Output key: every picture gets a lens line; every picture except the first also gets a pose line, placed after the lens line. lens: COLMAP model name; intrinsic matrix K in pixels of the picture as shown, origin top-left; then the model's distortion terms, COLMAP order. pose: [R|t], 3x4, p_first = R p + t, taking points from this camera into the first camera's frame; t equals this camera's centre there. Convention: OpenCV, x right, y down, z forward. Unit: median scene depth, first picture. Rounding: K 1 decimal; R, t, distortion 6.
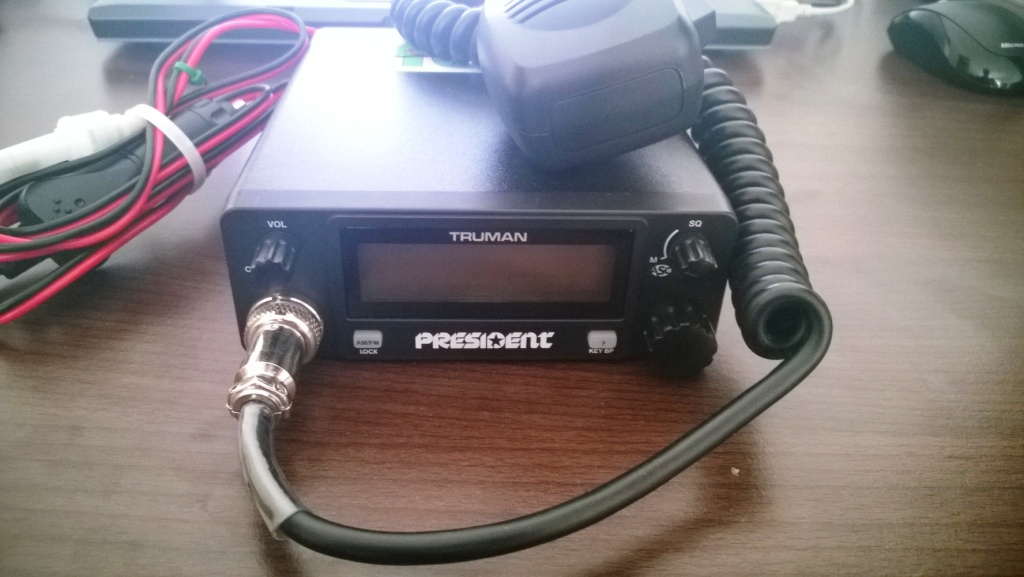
lens RADIAL K [[816.1, 0, 506.8], [0, 816.1, 285.9], [0, 0, 1]] dist [-0.003488, -0.035440]
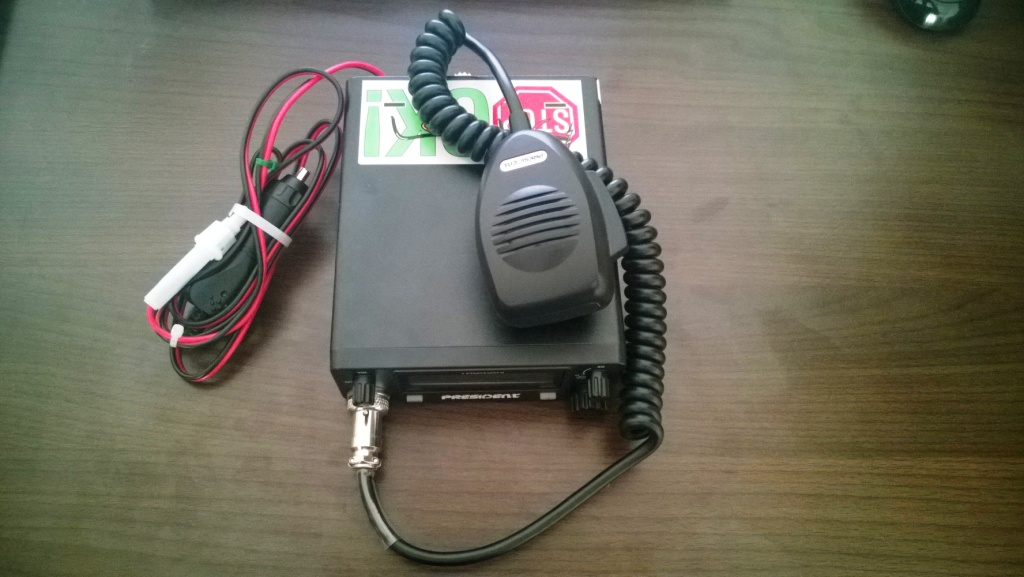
lens RADIAL K [[816.1, 0, 508.1], [0, 816.1, 291.4], [0, 0, 1]] dist [-0.003488, -0.035440]
pose [[0.999864, 0.016314, -0.002442, 0.033327], [-0.012256, 0.833799, 0.551932, -1.131524], [0.011040, -0.551827, 0.833886, -0.352719]]
